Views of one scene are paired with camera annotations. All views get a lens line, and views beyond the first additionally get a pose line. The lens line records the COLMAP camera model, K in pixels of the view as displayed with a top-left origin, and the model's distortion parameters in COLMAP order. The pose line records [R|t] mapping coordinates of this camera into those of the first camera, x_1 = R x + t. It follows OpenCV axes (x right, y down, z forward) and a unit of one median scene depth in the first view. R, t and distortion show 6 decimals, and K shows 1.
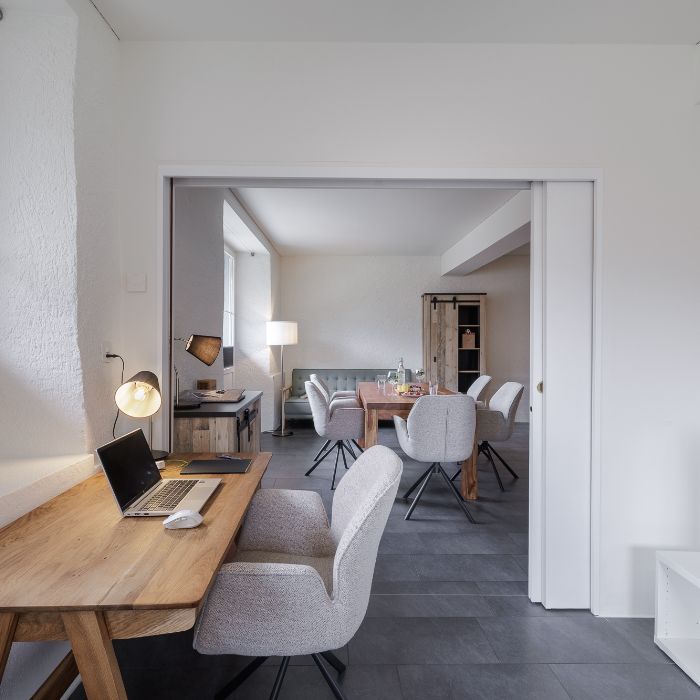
lens RADIAL K [[431.1, 0, 344.8], [0, 431.1, 341.1], [0, 0, 1]] dist [0.000983, 0.000262]
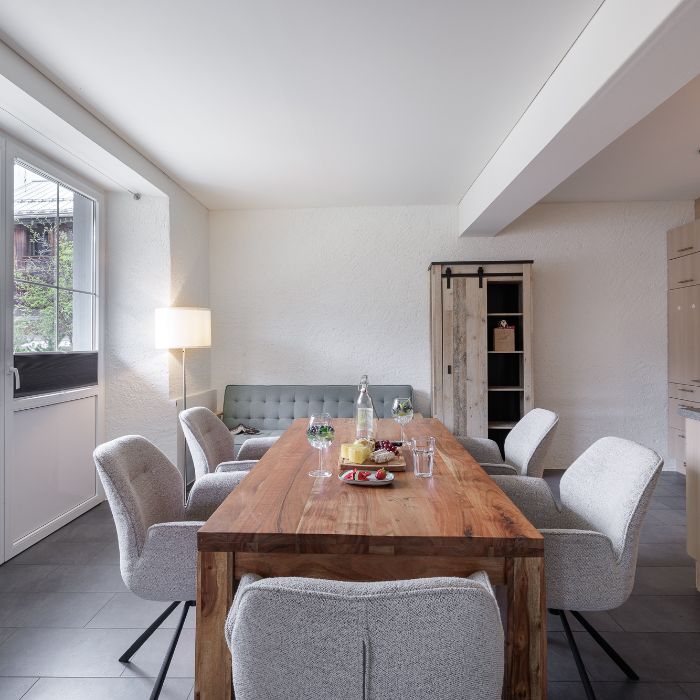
lens RADIAL K [[468.8, 0, 348.6], [0, 468.8, 339.2], [0, 0, 1]] dist [-0.018033, -0.001112]
pose [[0.999422, -0.006944, -0.033283, 0.088402], [0.006762, 0.999962, -0.005572, 0.001535], [0.033320, 0.005344, 0.999430, 0.329762]]
